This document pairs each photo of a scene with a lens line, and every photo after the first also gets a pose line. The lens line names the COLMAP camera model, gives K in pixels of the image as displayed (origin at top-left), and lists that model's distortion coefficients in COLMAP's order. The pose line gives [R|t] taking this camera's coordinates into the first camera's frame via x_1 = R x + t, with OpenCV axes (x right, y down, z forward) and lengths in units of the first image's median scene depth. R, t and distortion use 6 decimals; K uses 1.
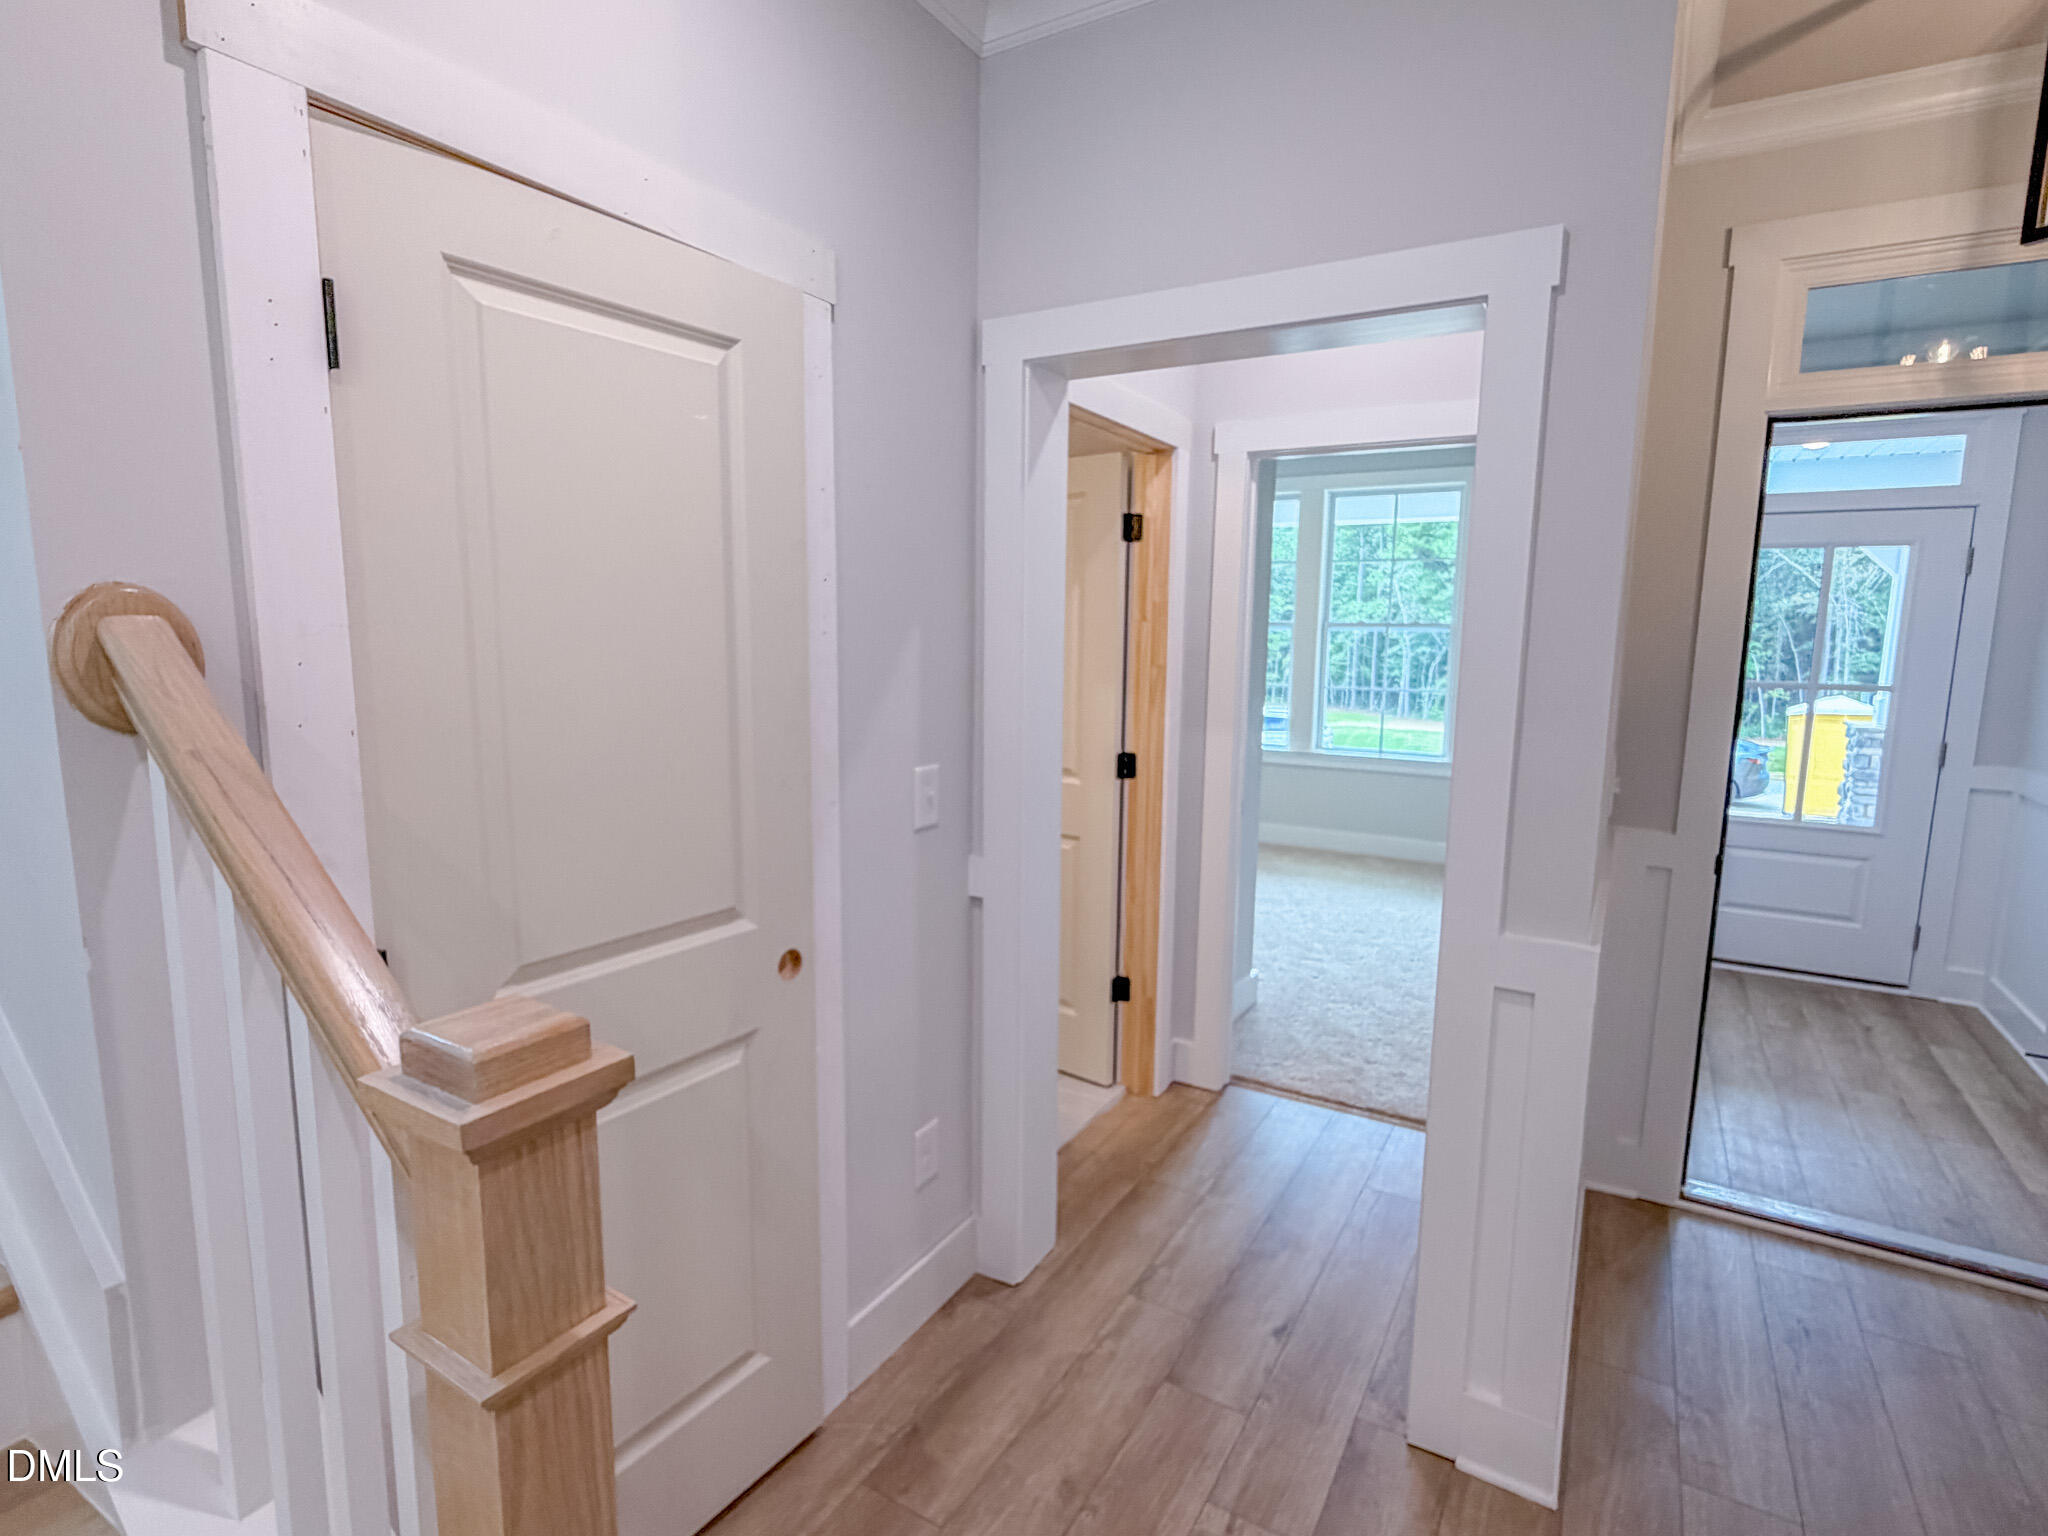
lens RADIAL K [[1016.2, 0, 1017.8], [0, 1016.2, 766.1], [0, 0, 1]] dist [-0.000174, 0.000033]
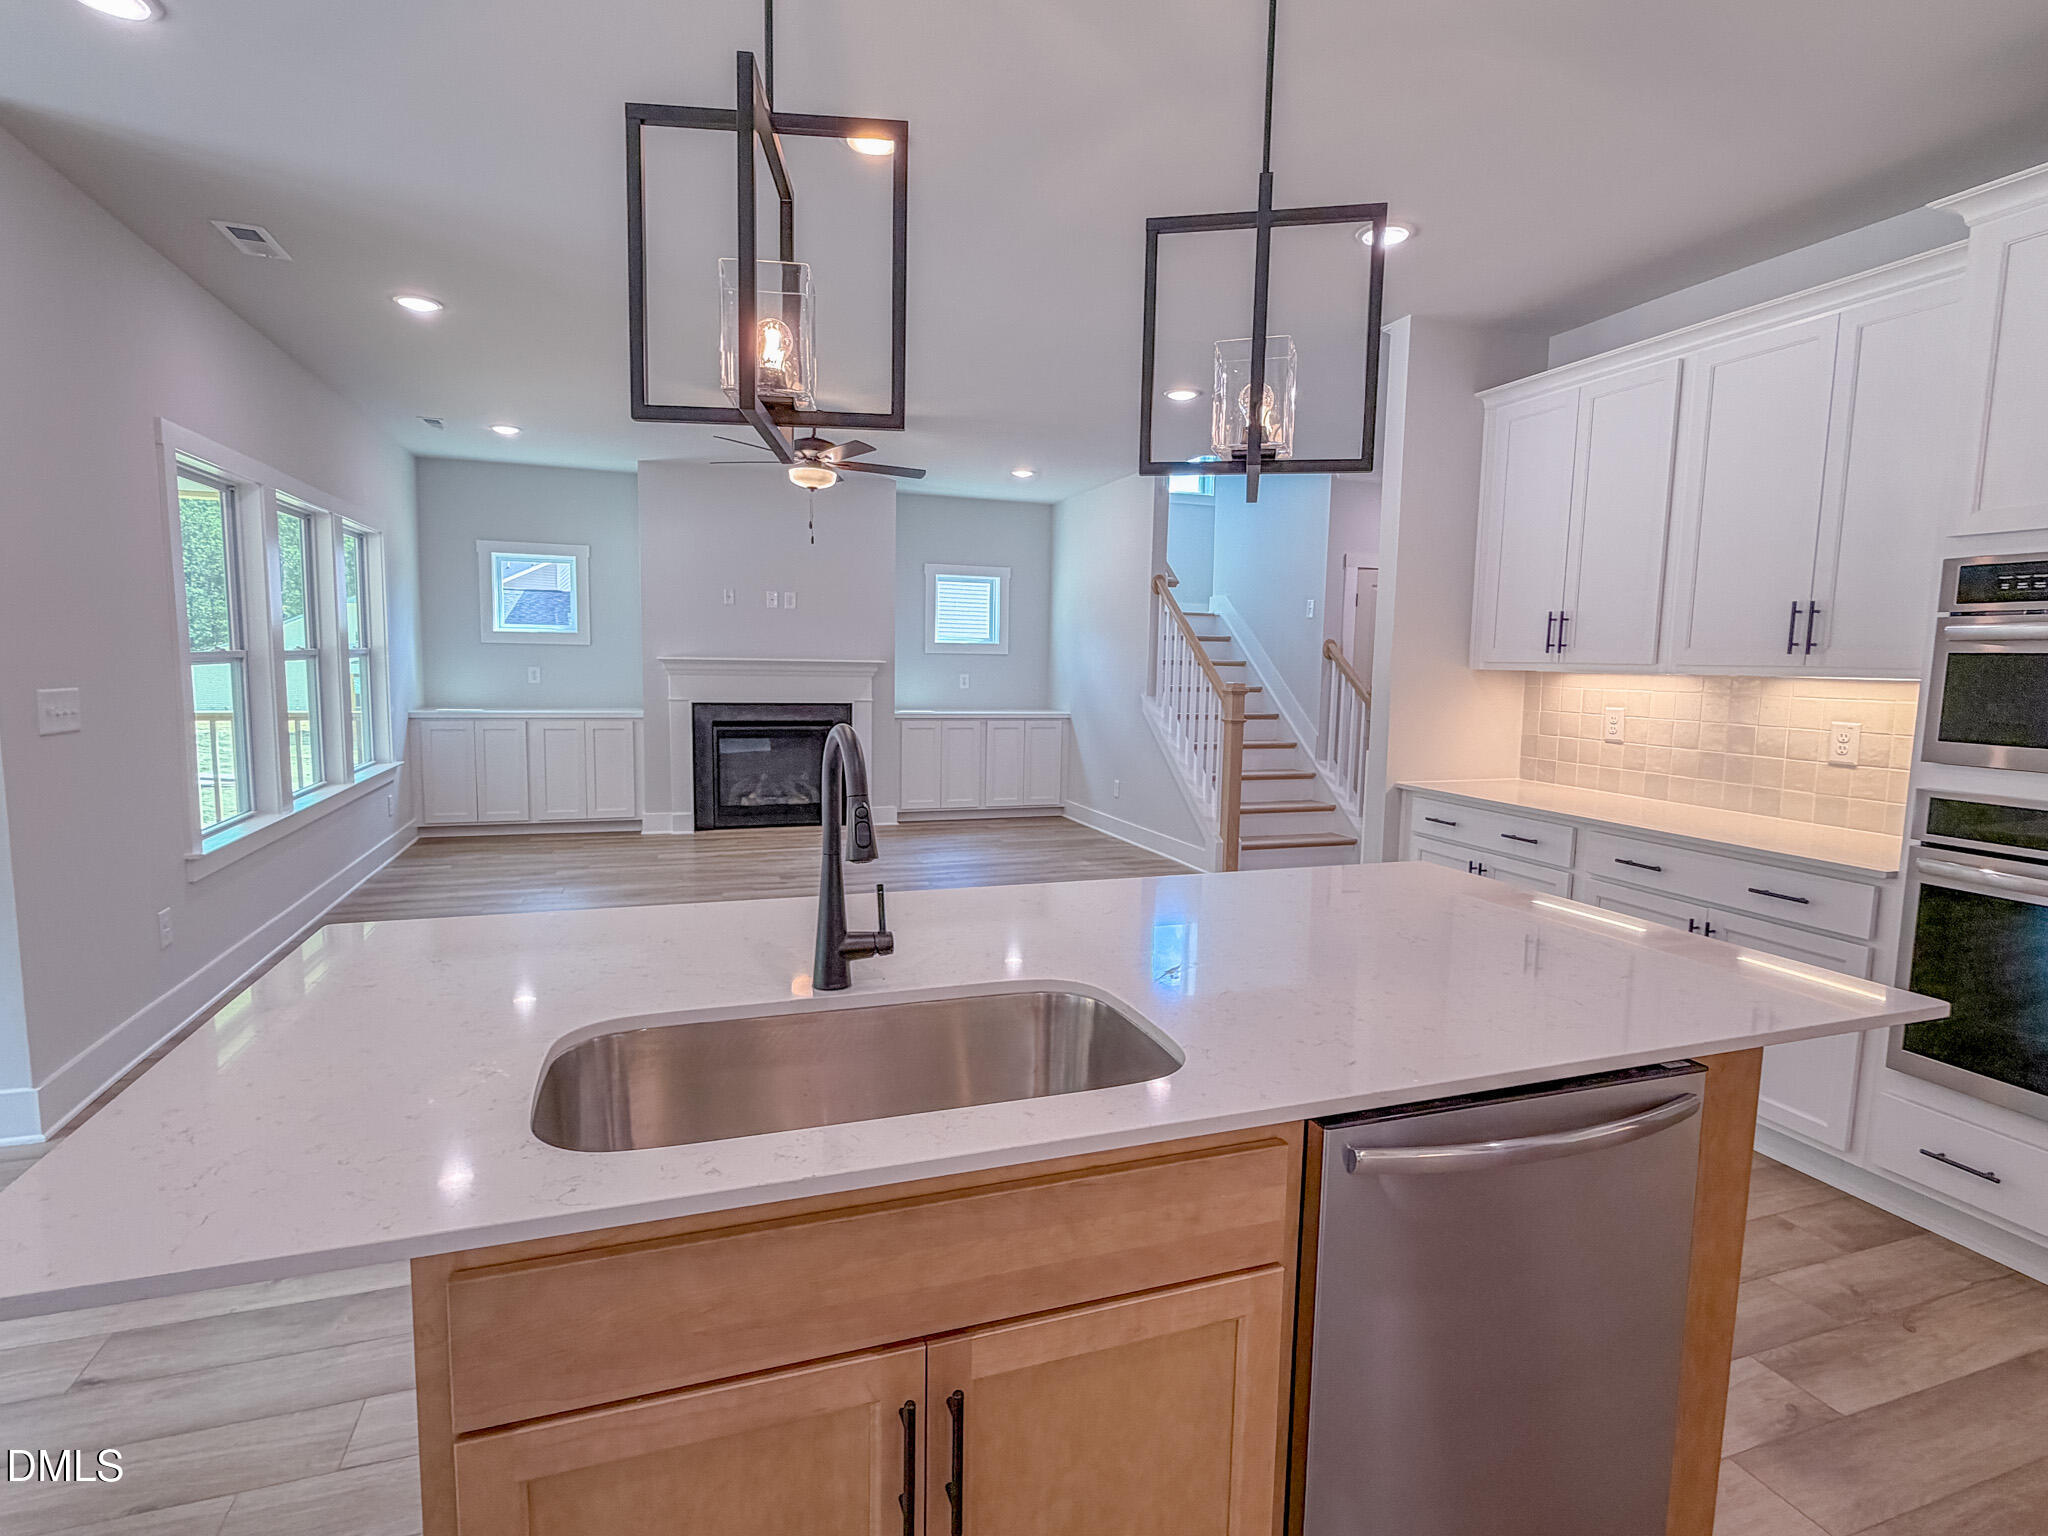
lens RADIAL K [[1016.2, 0, 1020.5], [0, 1016.2, 760.0], [0, 0, 1]] dist [-0.000174, 0.000033]
pose [[0.772292, 0.067444, -0.631677, 1.002080], [-0.097761, 0.995121, -0.013274, 0.472686], [0.627700, 0.072005, 0.775118, -2.844781]]
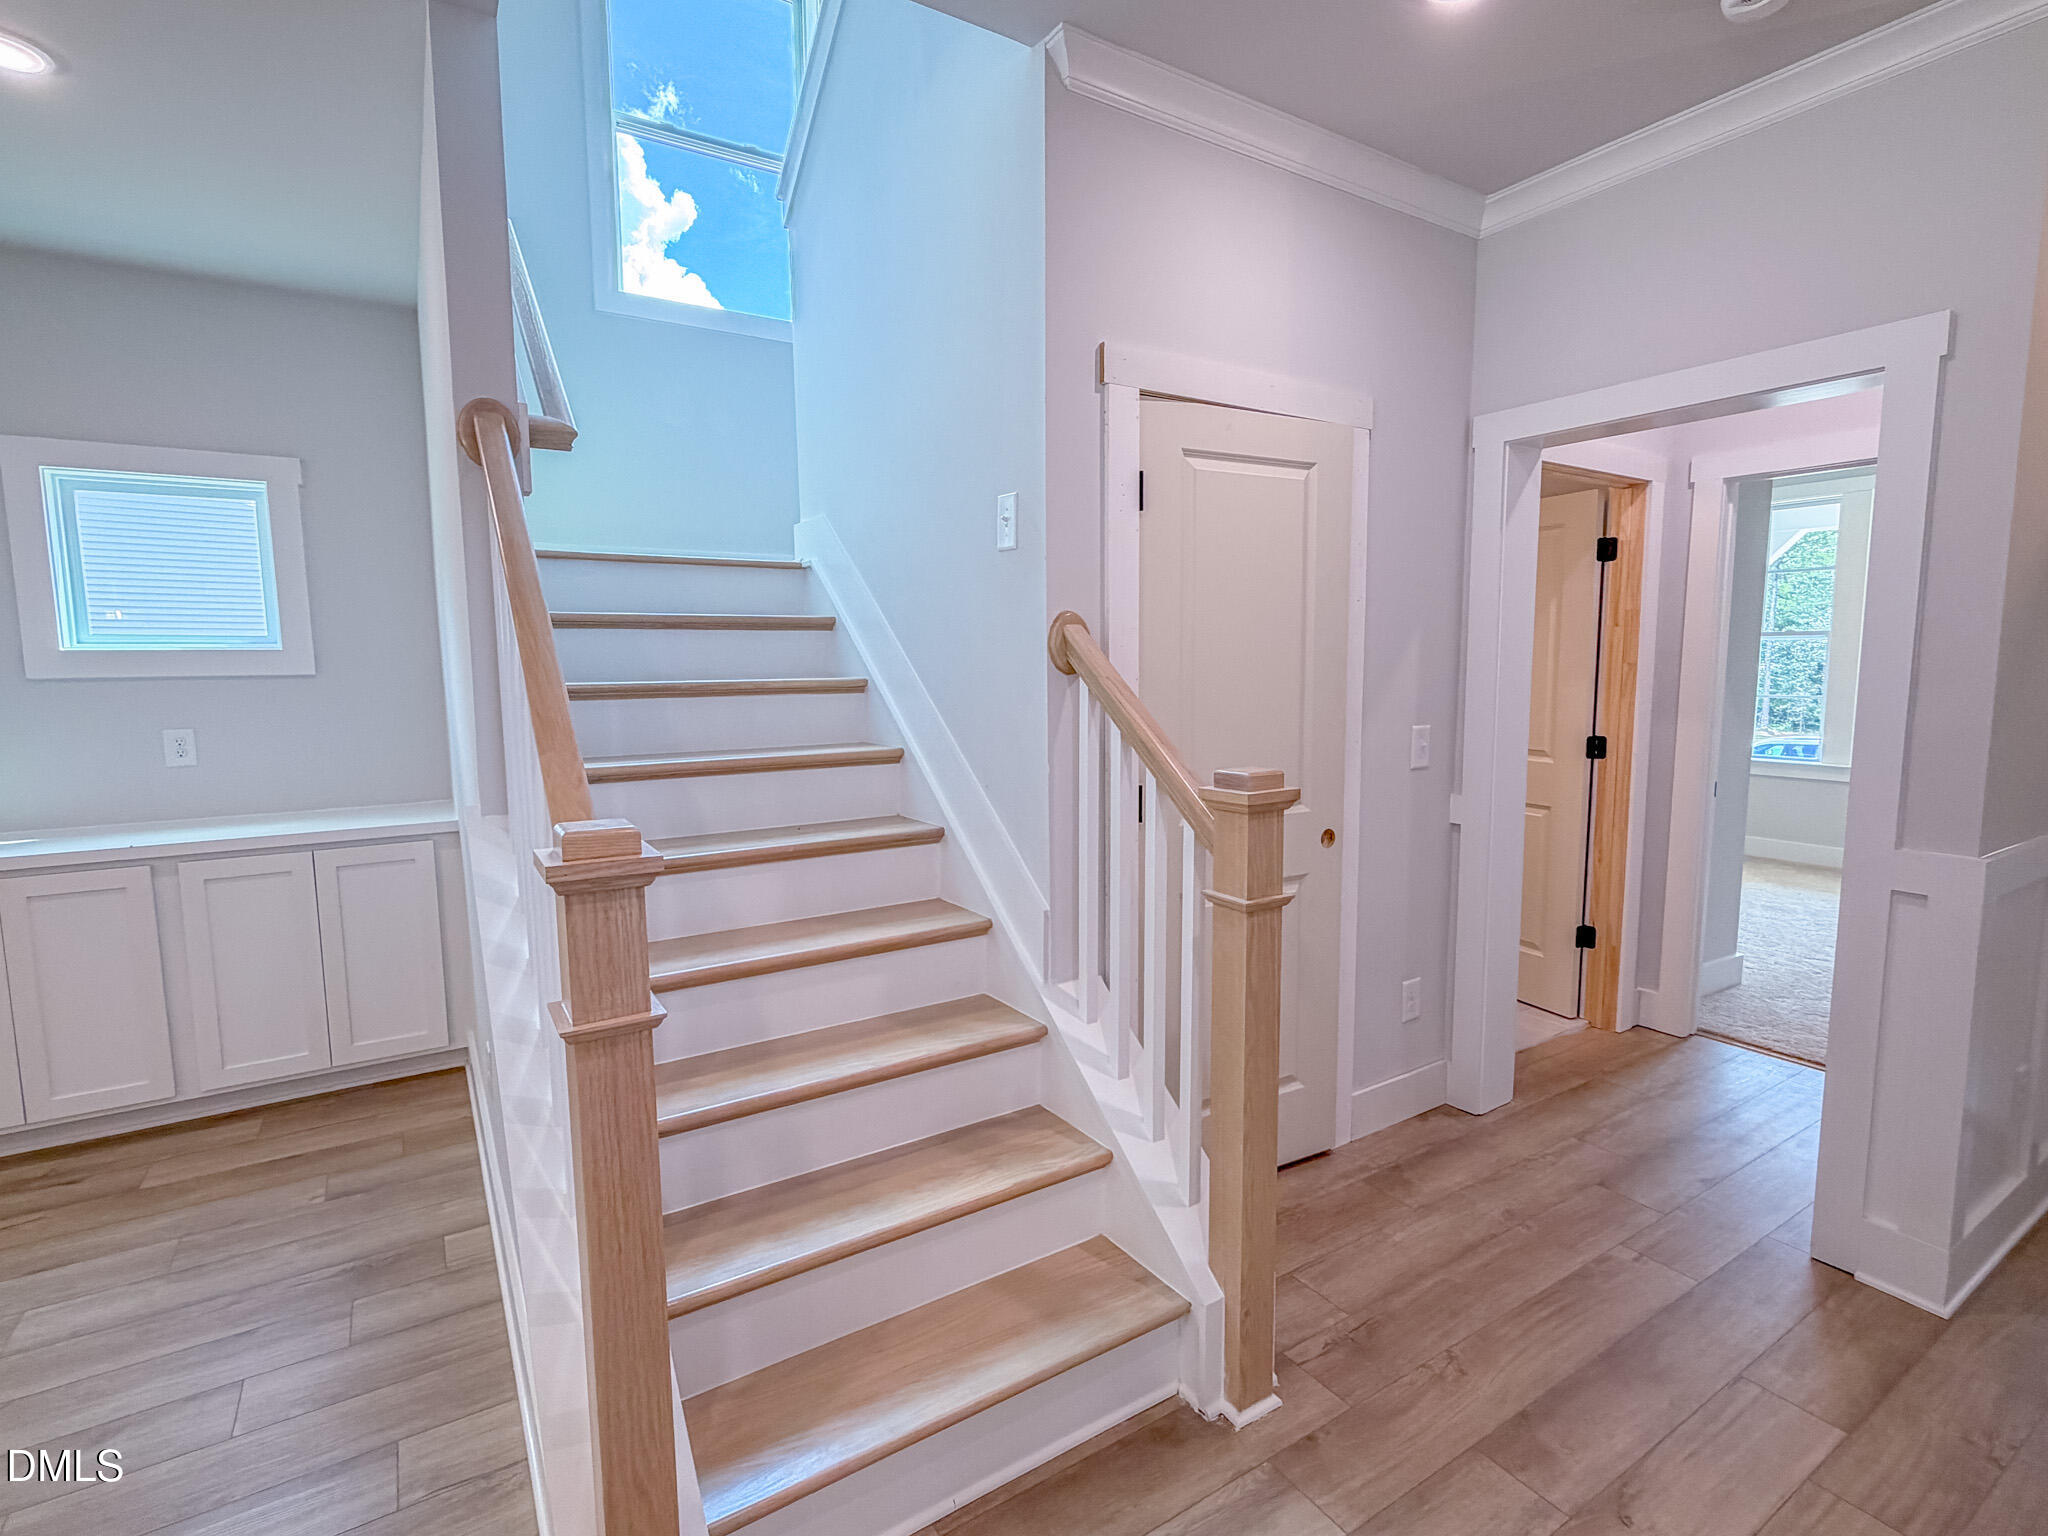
lens RADIAL K [[982.4, 0, 1017.7], [0, 982.4, 768.3], [0, 0, 1]] dist [-0.001294, 0.000609]
pose [[0.892485, 0.030945, -0.450014, 0.027033], [-0.042266, 0.998992, -0.015129, 0.097918], [0.449092, 0.032523, 0.892893, -0.472346]]
